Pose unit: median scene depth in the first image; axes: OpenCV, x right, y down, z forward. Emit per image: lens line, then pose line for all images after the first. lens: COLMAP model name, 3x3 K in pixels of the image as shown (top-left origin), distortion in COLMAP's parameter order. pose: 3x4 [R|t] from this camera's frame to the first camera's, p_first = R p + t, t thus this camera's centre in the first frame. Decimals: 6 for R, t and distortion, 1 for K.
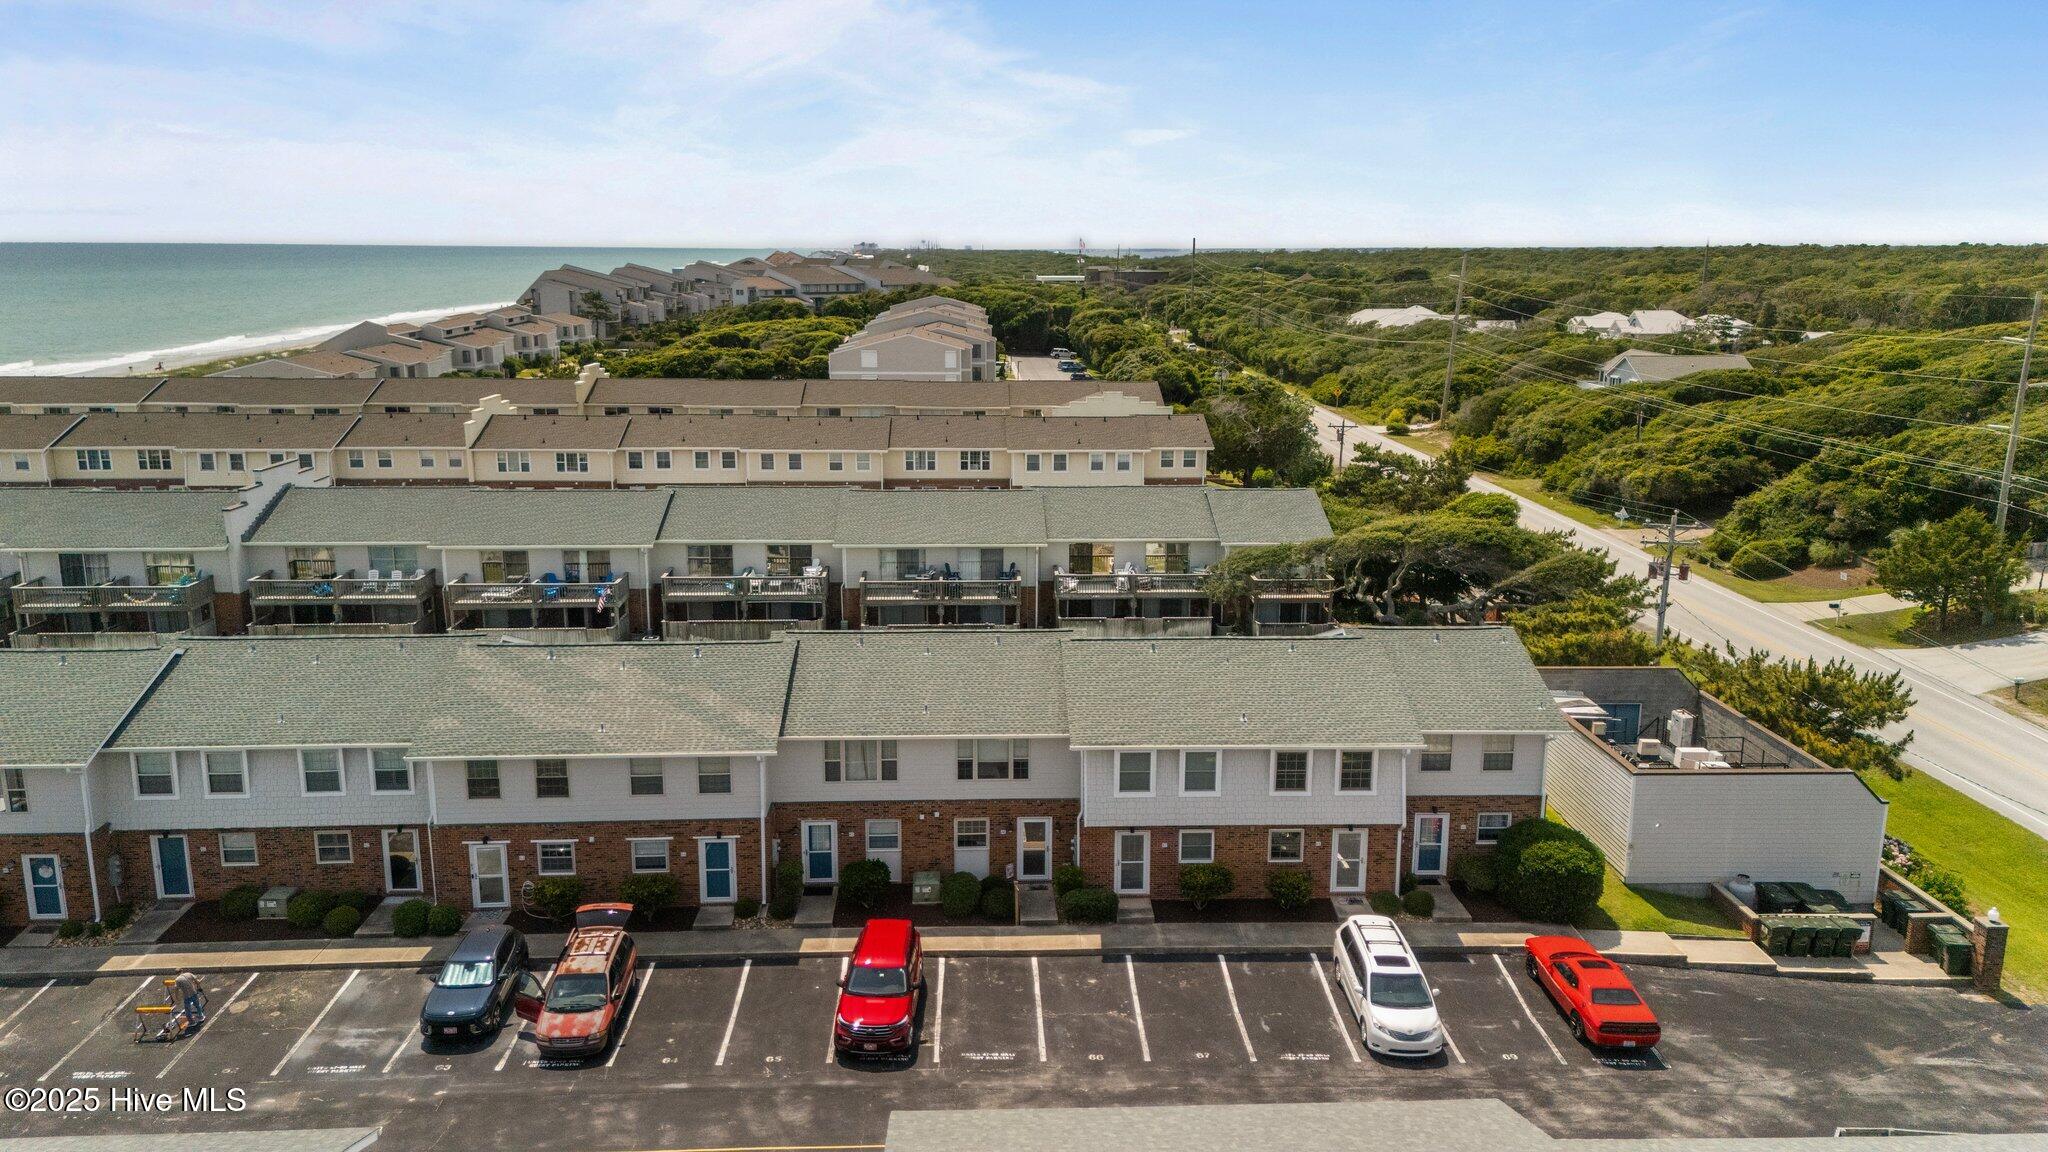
lens RADIAL K [[1494.7, 0, 1024.0], [0, 1494.7, 576.0], [0, 0, 1]] dist [0.093365, -0.100658]
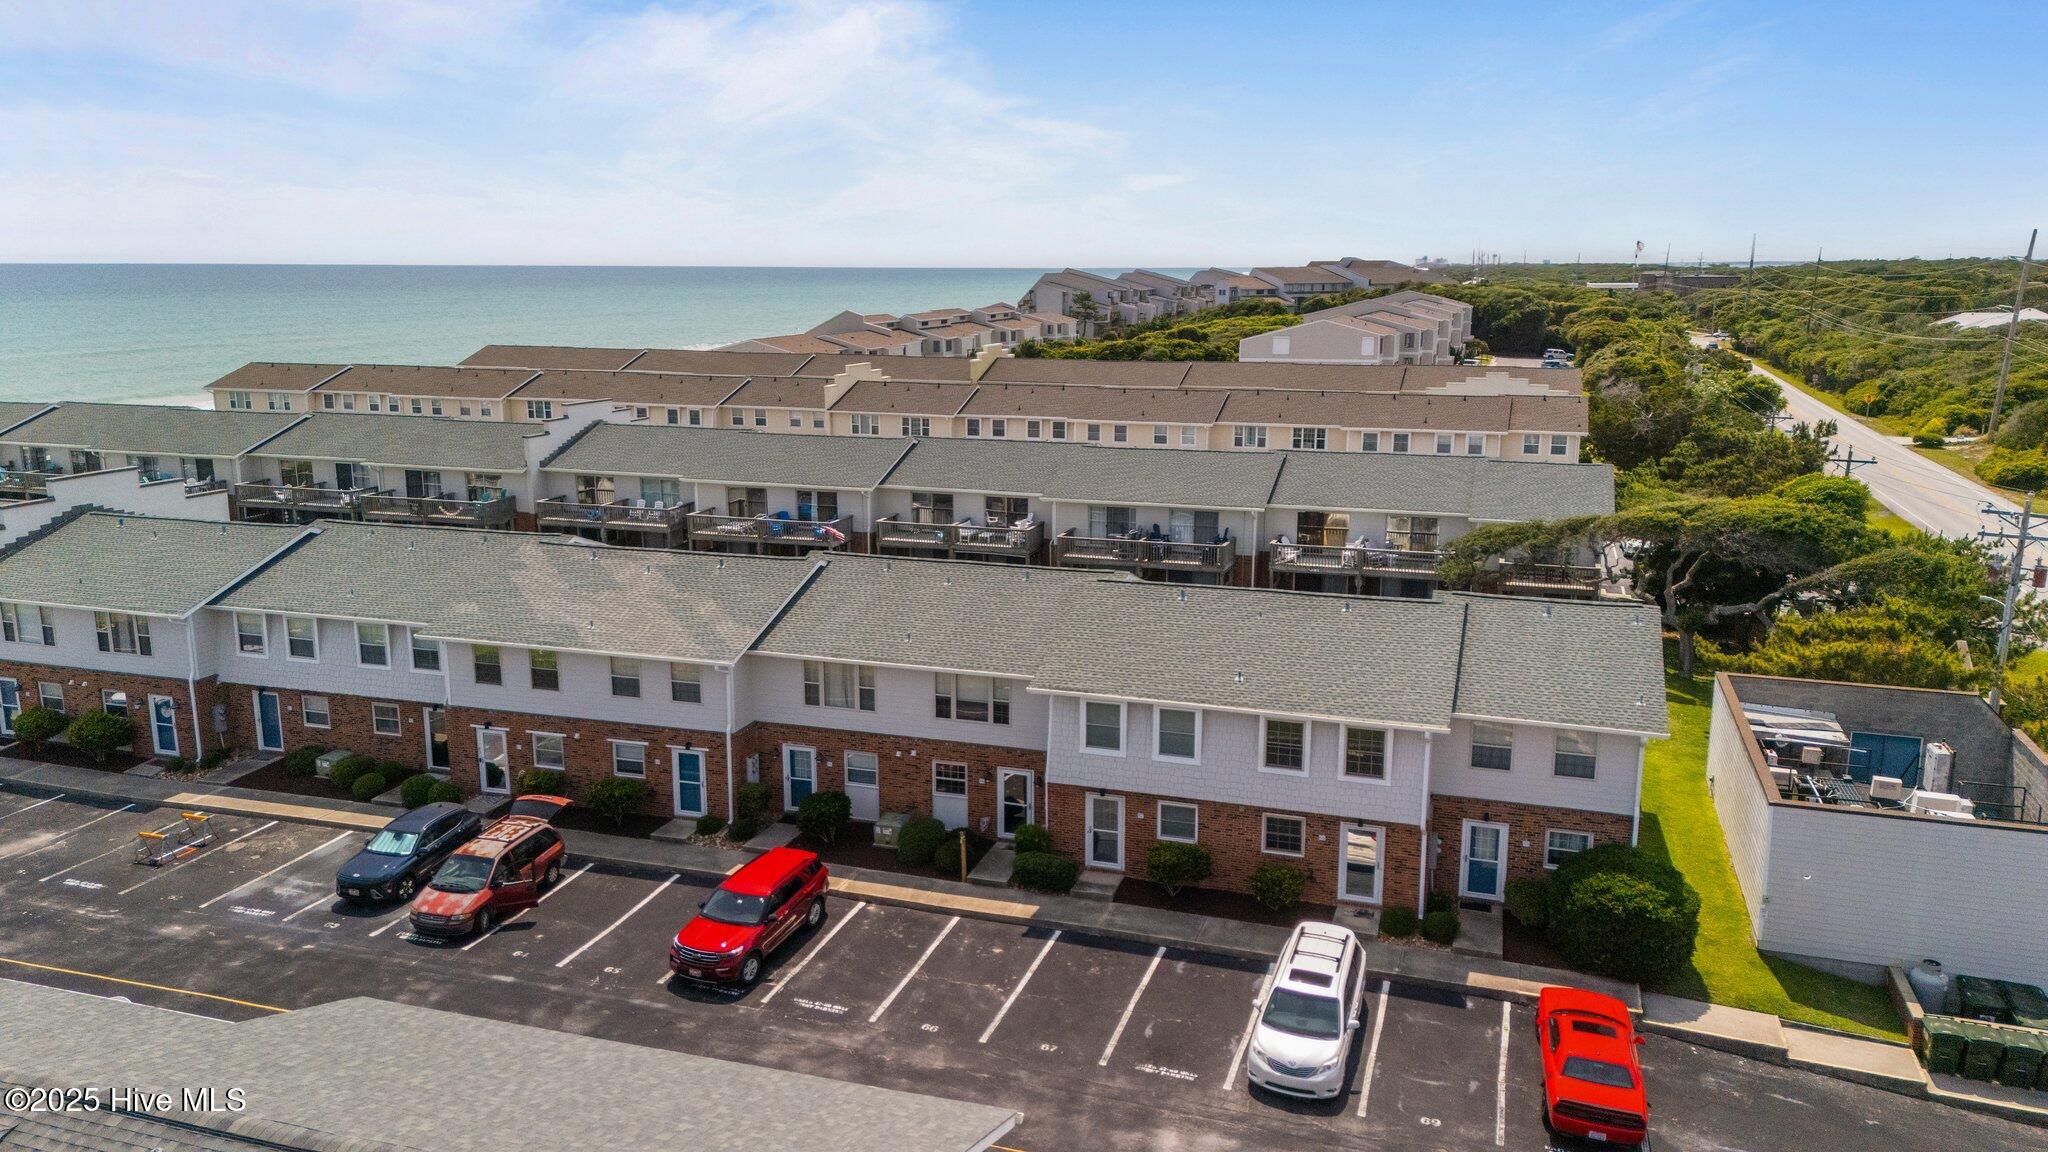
lens RADIAL K [[1487.8, 0, 1024.0], [0, 1487.8, 576.0], [0, 0, 1]] dist [0.100177, -0.107200]
pose [[0.935407, 0.069626, -0.346651, 0.317645], [-0.073032, 0.997324, 0.003246, 0.043764], [0.345949, 0.022280, 0.937989, 0.167697]]
